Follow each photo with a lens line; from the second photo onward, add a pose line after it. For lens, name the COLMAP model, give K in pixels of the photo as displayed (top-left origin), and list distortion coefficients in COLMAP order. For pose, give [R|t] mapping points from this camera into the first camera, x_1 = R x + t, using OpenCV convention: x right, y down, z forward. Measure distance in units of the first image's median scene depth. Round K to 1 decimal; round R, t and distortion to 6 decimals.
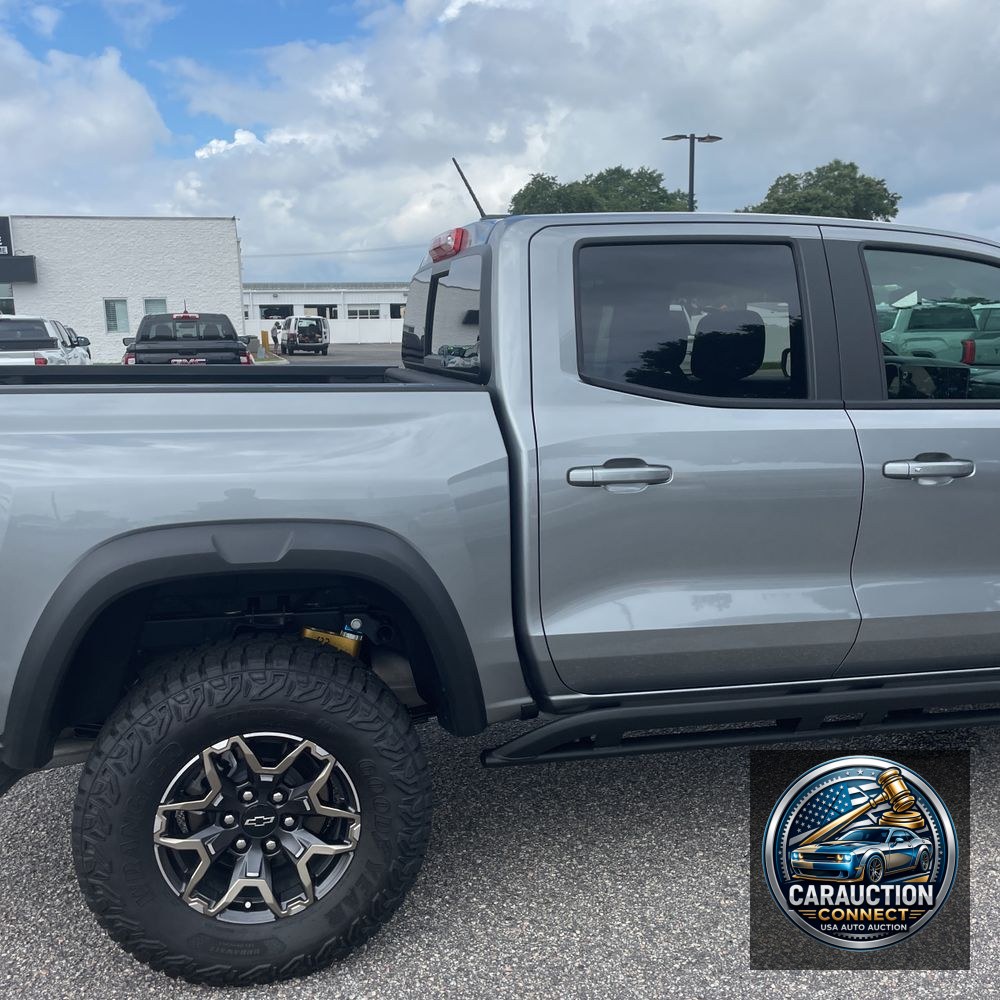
lens RADIAL K [[1024.8, 0, 484.5], [0, 1024.8, 515.1], [0, 0, 1]] dist [0.086536, -0.092365]
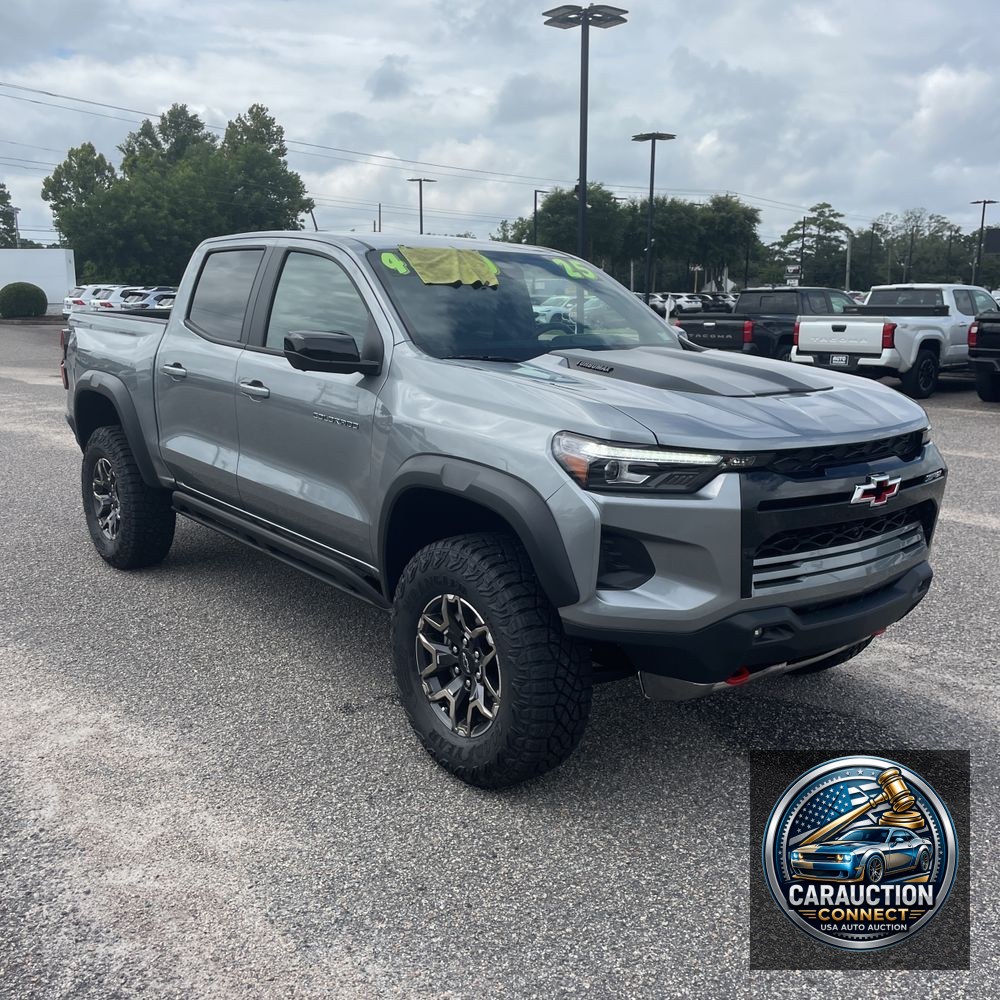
lens RADIAL K [[1000.1, 0, 499.7], [0, 1000.1, 520.7], [0, 0, 1]] dist [0.071154, -0.023107]
pose [[0.447103, 0.216186, -0.867965, 2.149657], [-0.179942, 0.972255, 0.149470, -0.161235], [0.876196, 0.089355, 0.473599, 0.662277]]
